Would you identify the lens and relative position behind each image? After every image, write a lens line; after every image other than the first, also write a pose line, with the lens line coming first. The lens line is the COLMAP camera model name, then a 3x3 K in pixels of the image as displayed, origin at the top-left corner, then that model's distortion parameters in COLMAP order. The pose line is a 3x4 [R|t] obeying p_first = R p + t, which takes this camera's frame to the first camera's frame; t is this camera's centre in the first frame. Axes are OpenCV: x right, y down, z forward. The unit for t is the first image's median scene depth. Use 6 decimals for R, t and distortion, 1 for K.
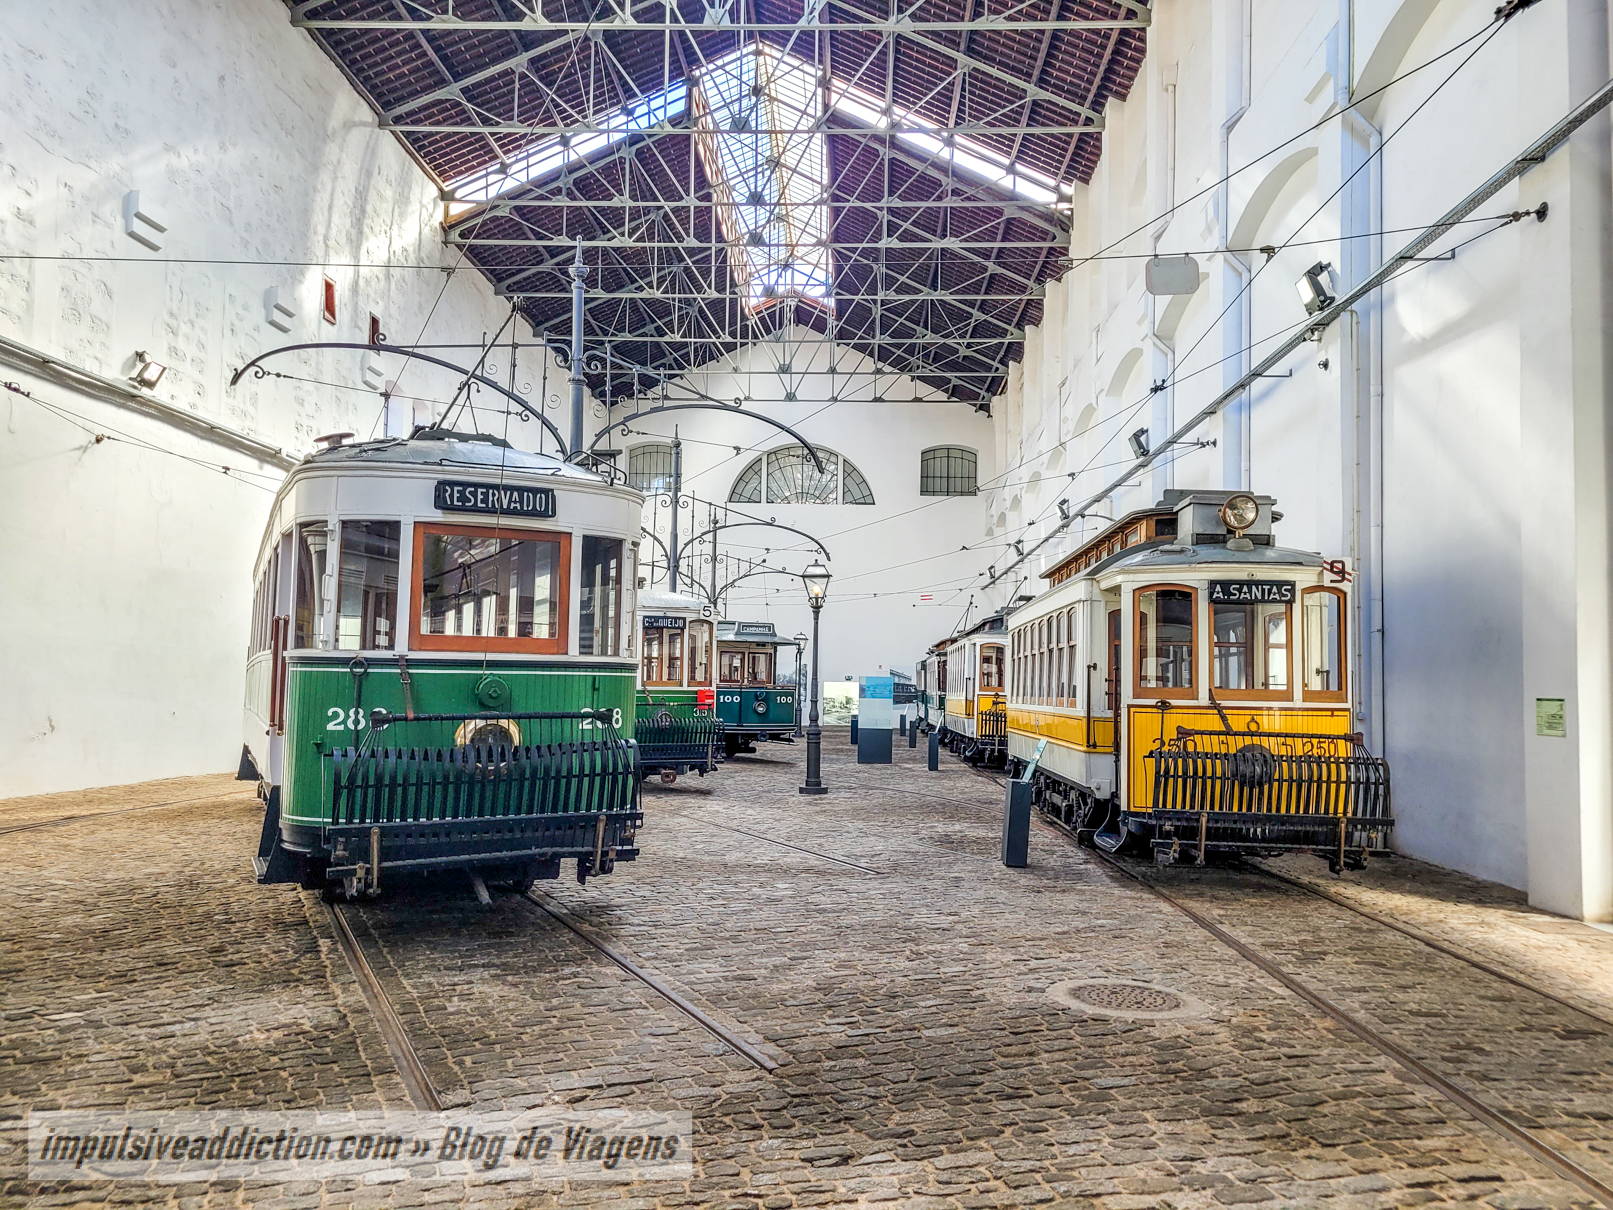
lens RADIAL K [[1232.6, 0, 812.5], [0, 1232.6, 604.7], [0, 0, 1]] dist [0.054397, -0.039310]
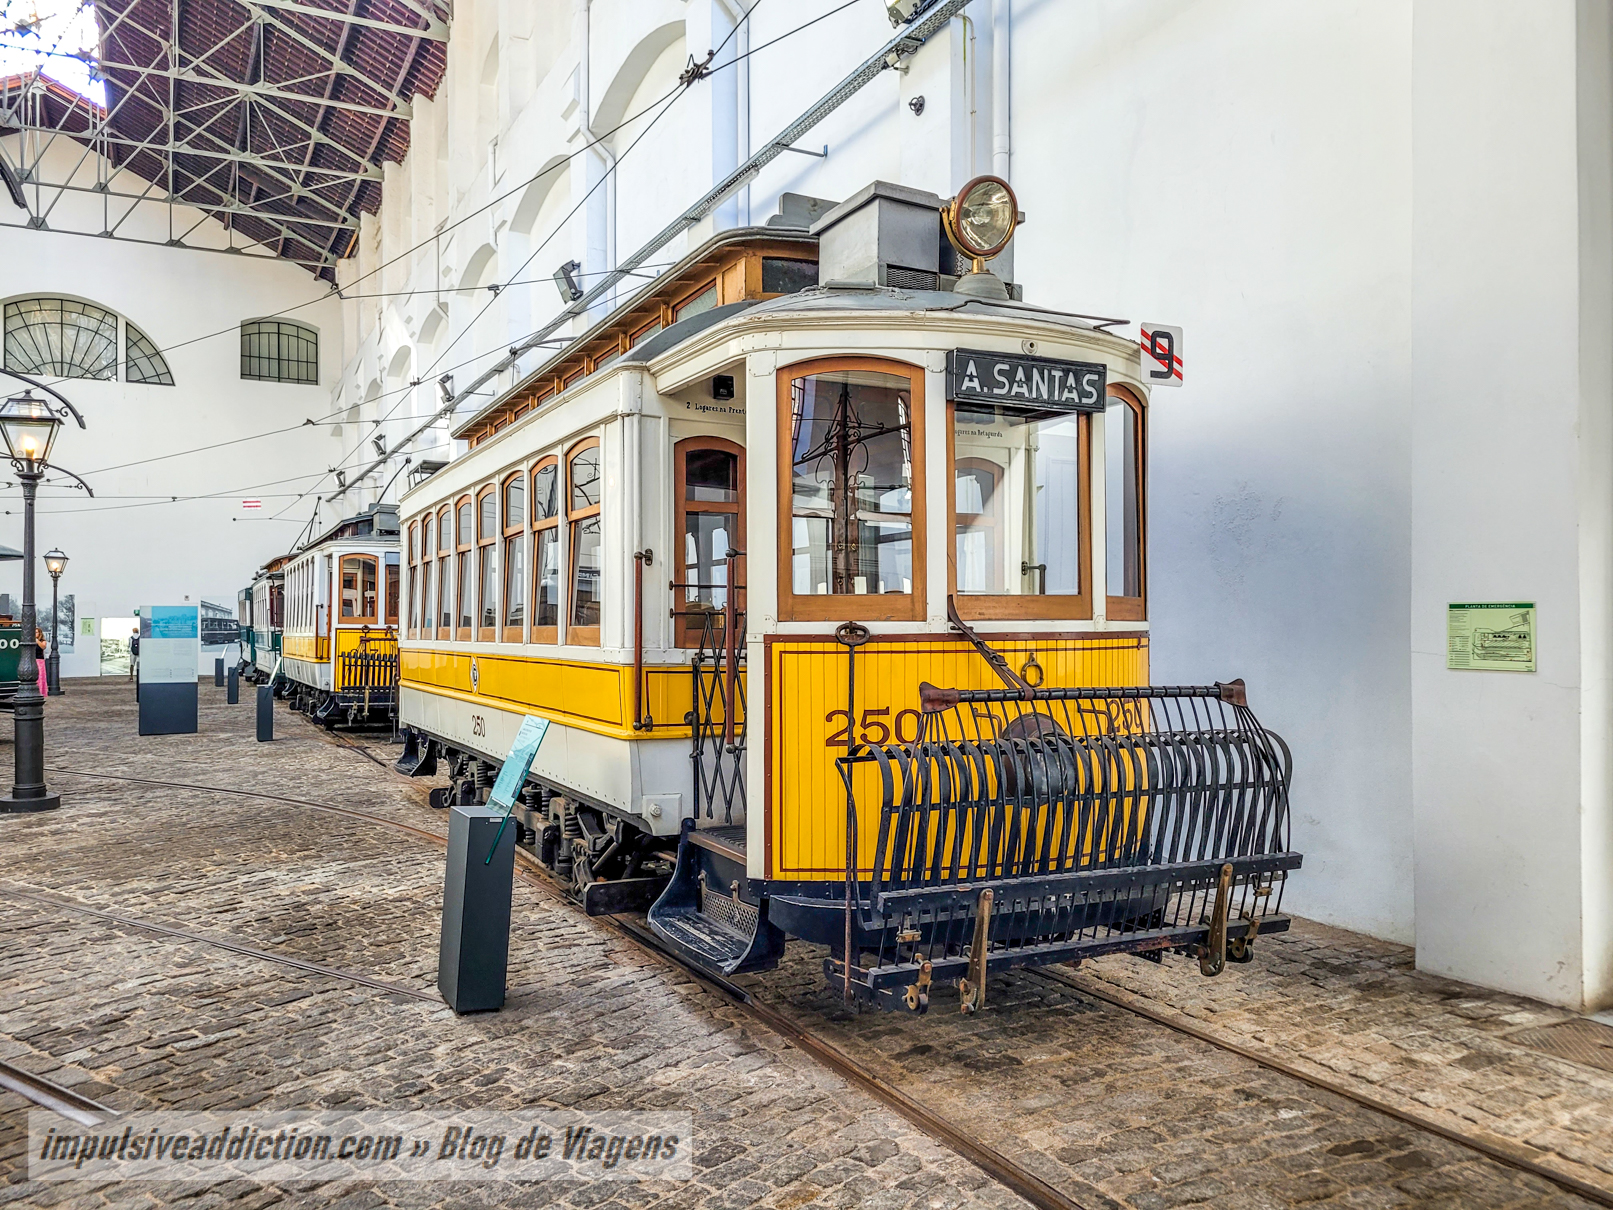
lens RADIAL K [[1232.6, 0, 823.5], [0, 1232.6, 616.5], [0, 0, 1]] dist [0.054397, -0.039310]
pose [[0.866975, -0.016594, 0.498076, 0.024470], [-0.015149, 0.998106, 0.059621, 0.020473], [-0.498122, -0.059235, 0.865081, 0.262415]]
